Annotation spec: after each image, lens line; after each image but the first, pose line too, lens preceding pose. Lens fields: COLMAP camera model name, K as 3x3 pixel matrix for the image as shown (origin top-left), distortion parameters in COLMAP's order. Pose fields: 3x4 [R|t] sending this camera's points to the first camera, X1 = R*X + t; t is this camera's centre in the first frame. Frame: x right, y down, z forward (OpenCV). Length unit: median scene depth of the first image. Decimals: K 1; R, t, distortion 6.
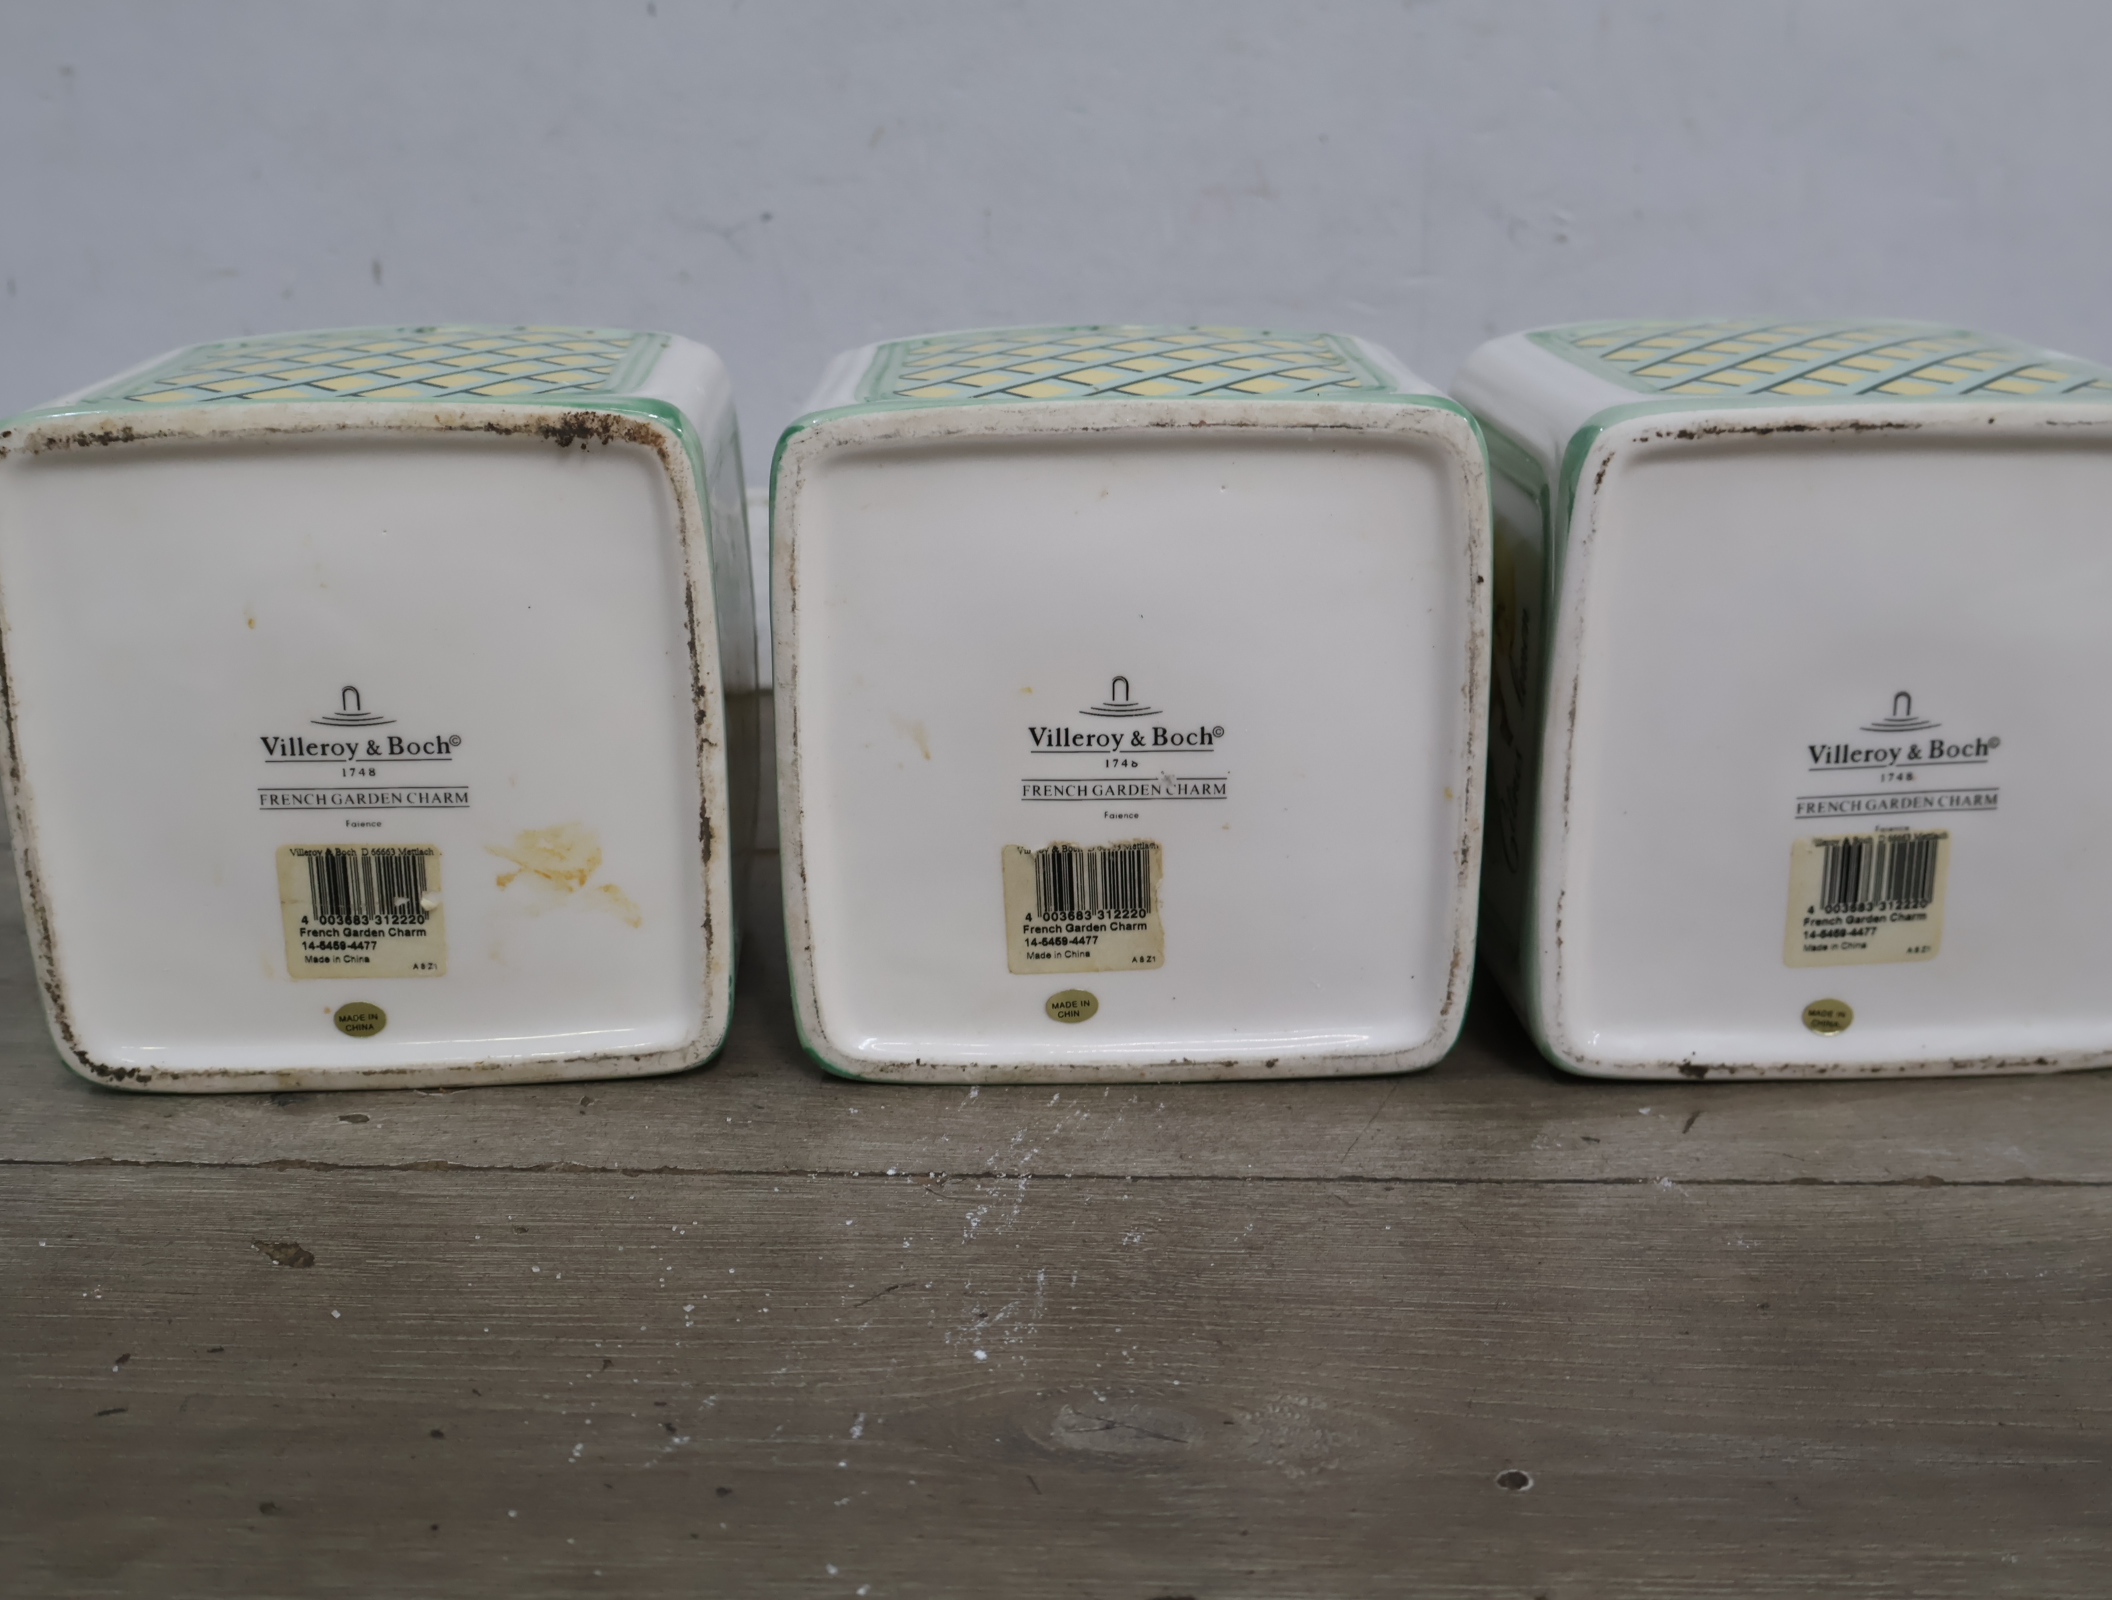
lens RADIAL K [[2374.4, 0, 1056.2], [0, 2374.4, 783.1], [0, 0, 1]] dist [0.008016, 0.000000]
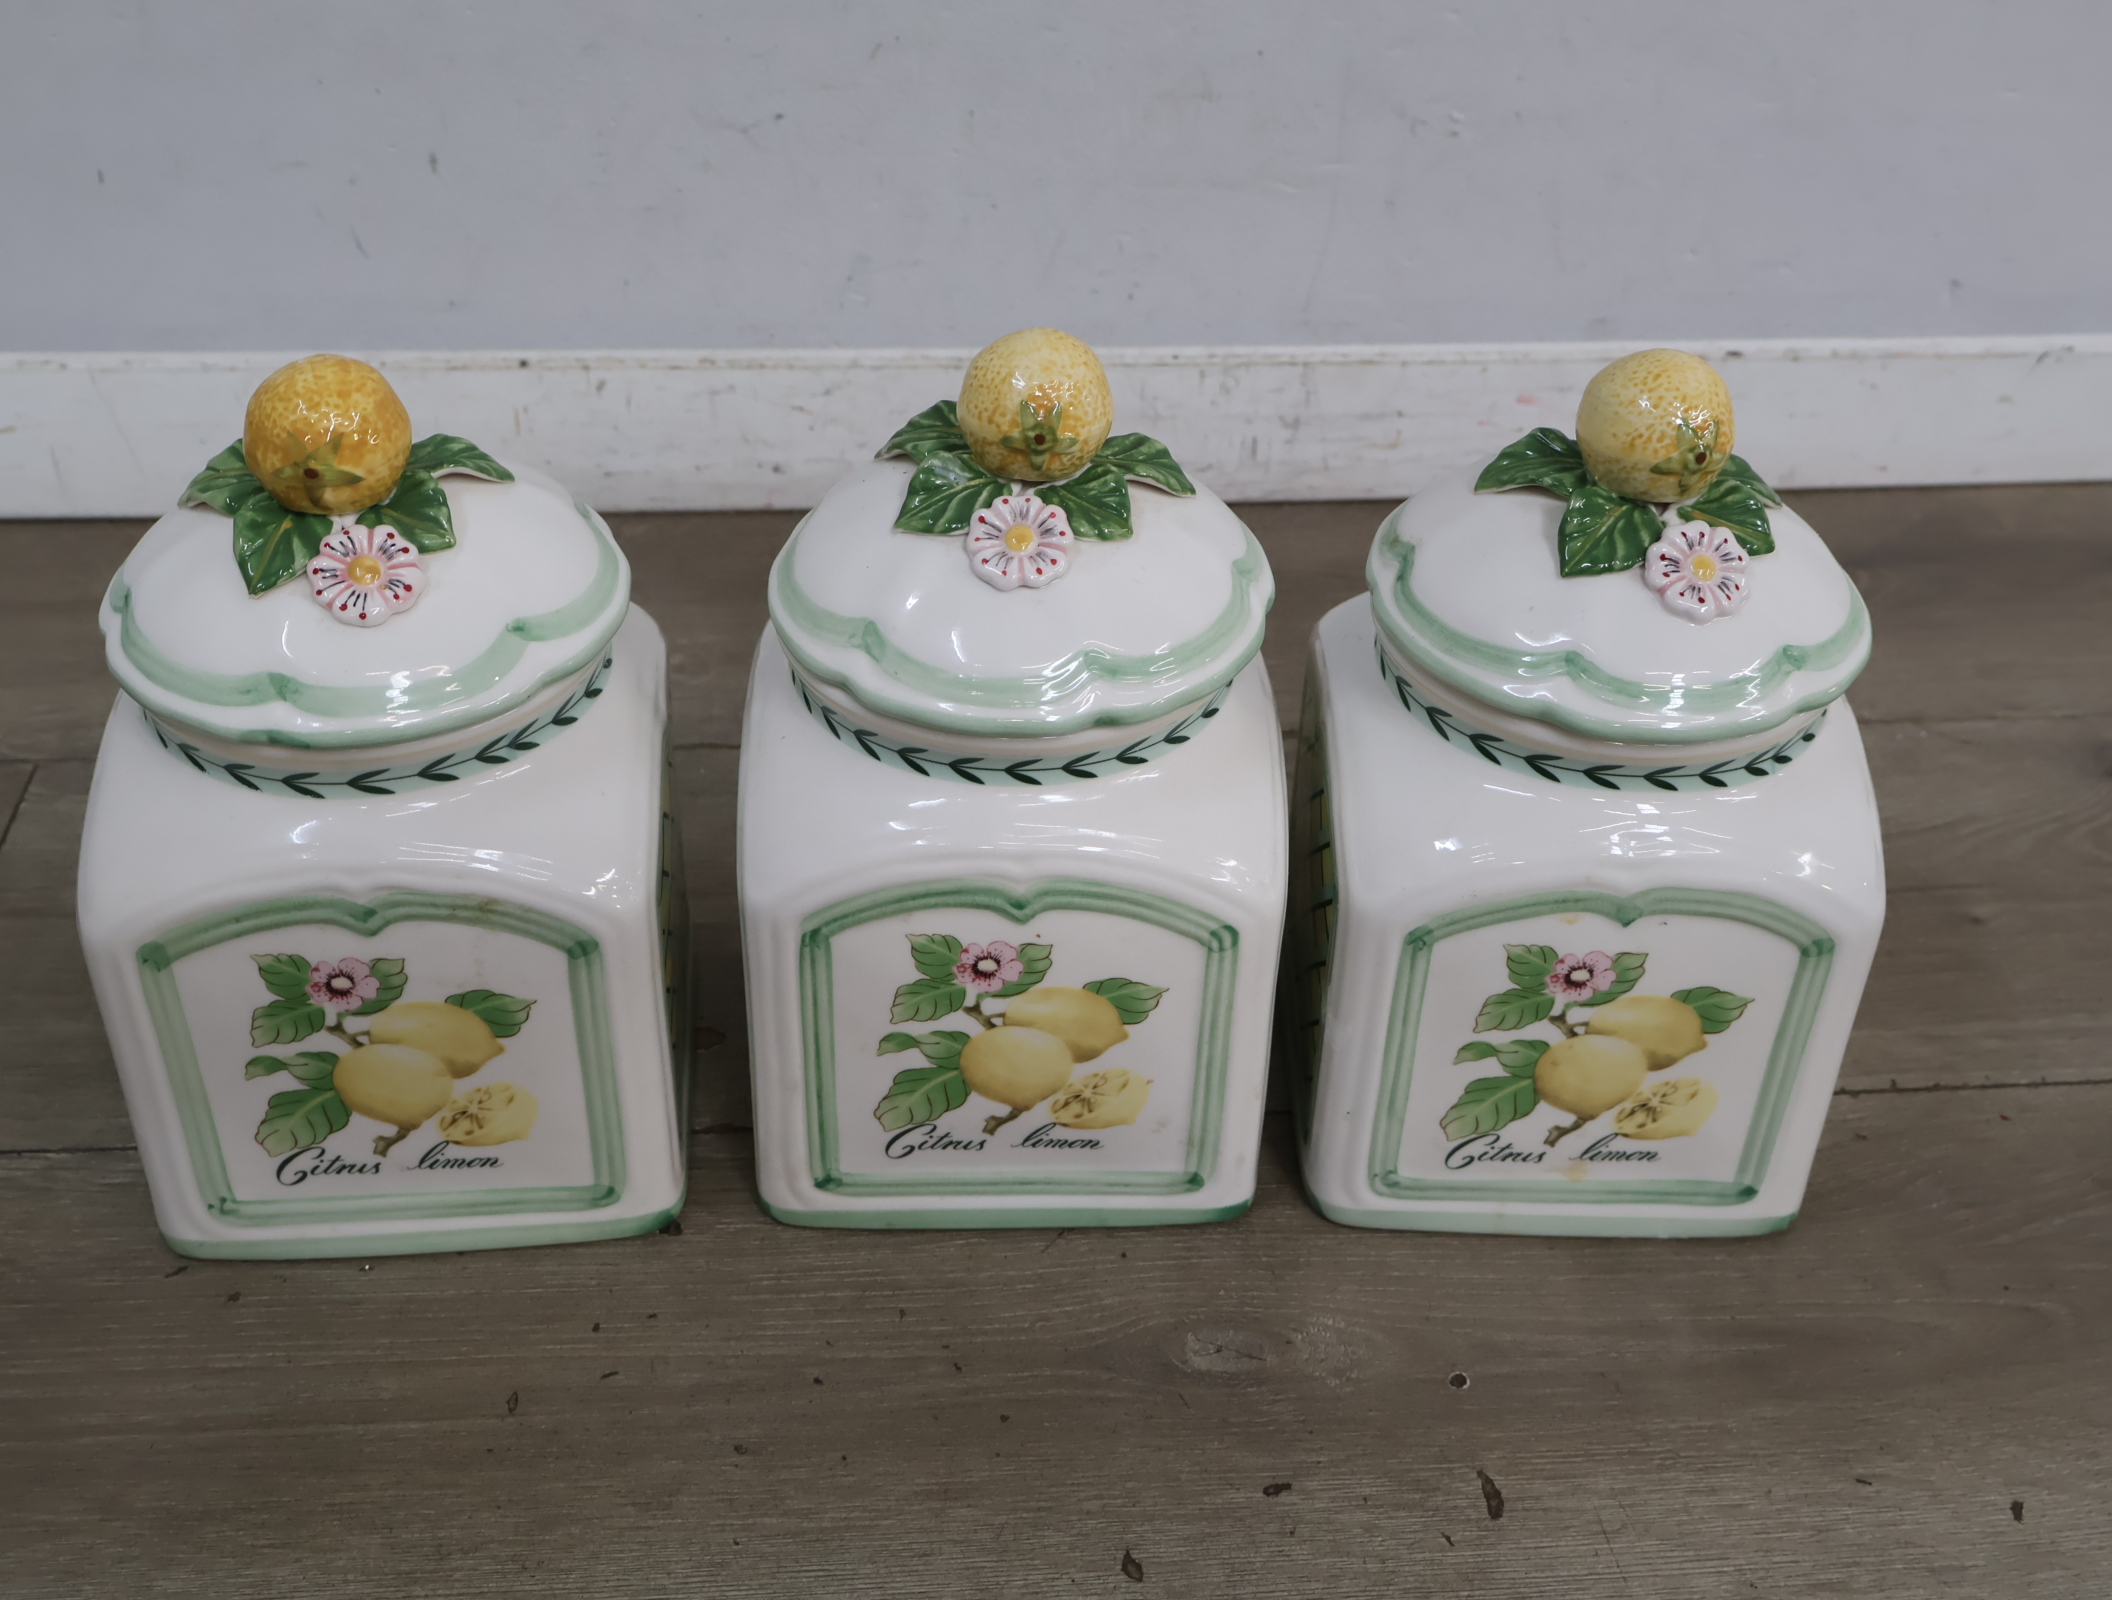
lens RADIAL K [[2374.4, 0, 1056.8], [0, 2374.4, 809.0], [0, 0, 1]] dist [0.008016, 0.000000]
pose [[0.993951, -0.040208, 0.102199, -0.234852], [0.002478, 0.938544, 0.345151, -0.632256], [-0.109796, -0.342810, 0.932966, -0.398937]]
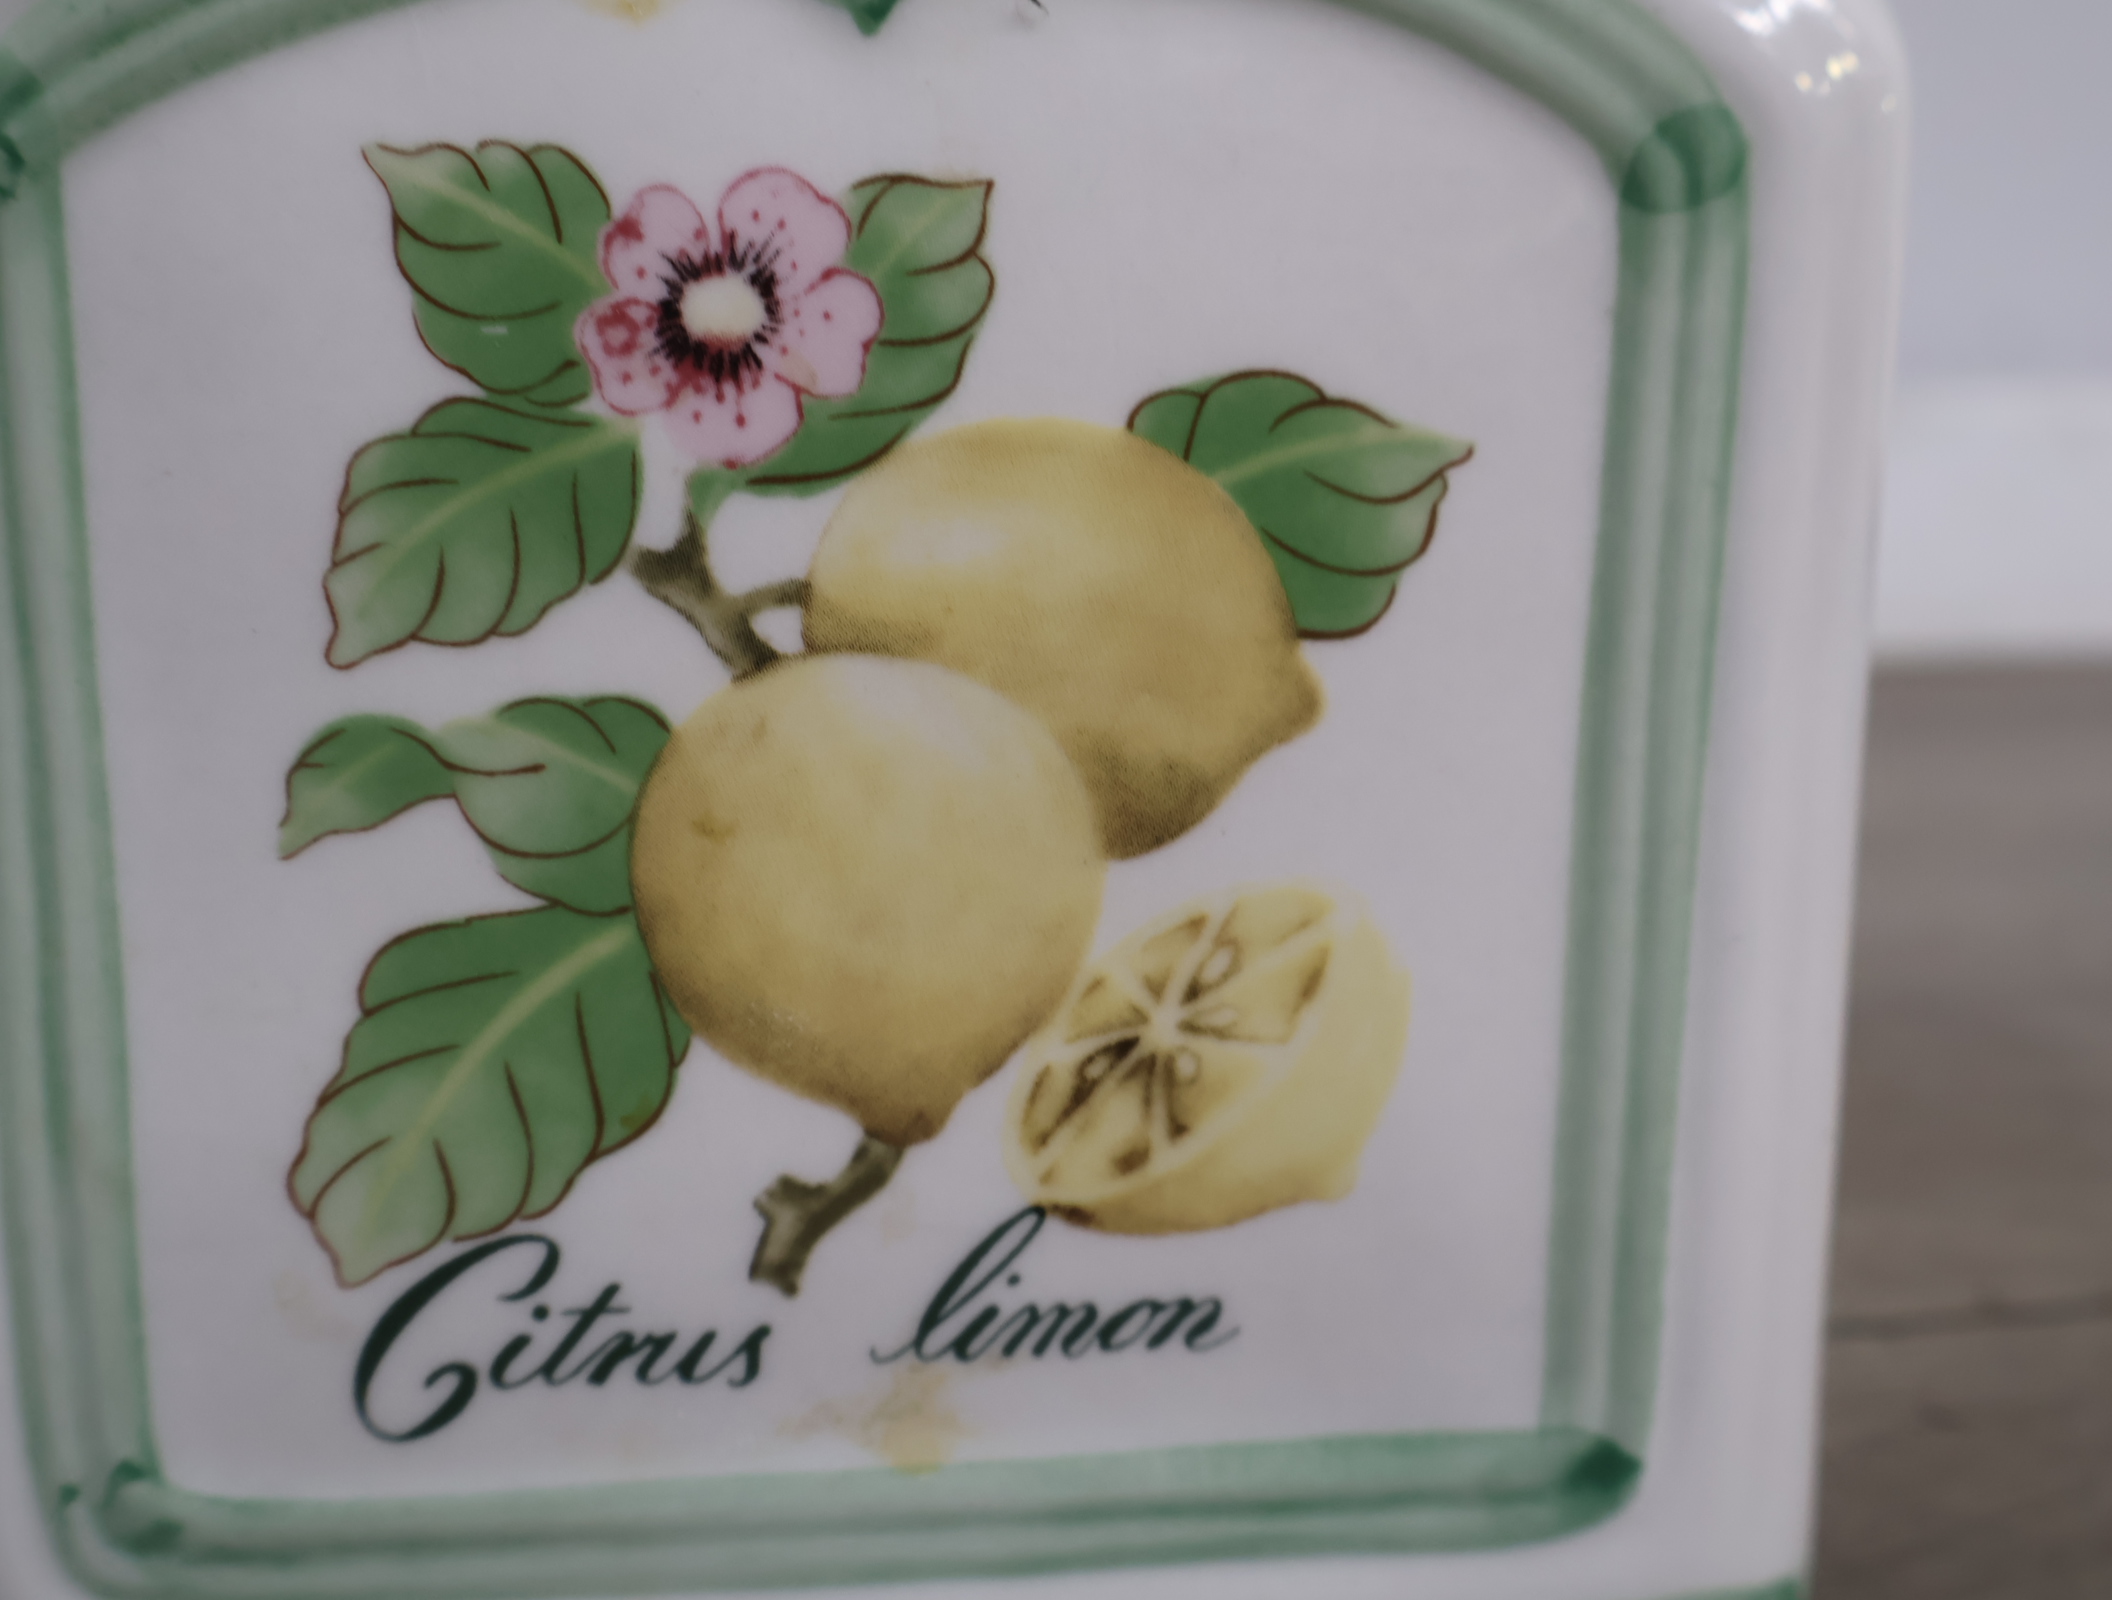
lens RADIAL K [[2374.4, 0, 1087.5], [0, 2374.4, 799.9], [0, 0, 1]] dist [0.008016, 0.000000]
pose [[0.976521, -0.028505, 0.213527, 0.225708], [0.046454, 0.995751, -0.079516, 0.099097], [-0.210353, 0.087568, 0.973696, 0.597701]]
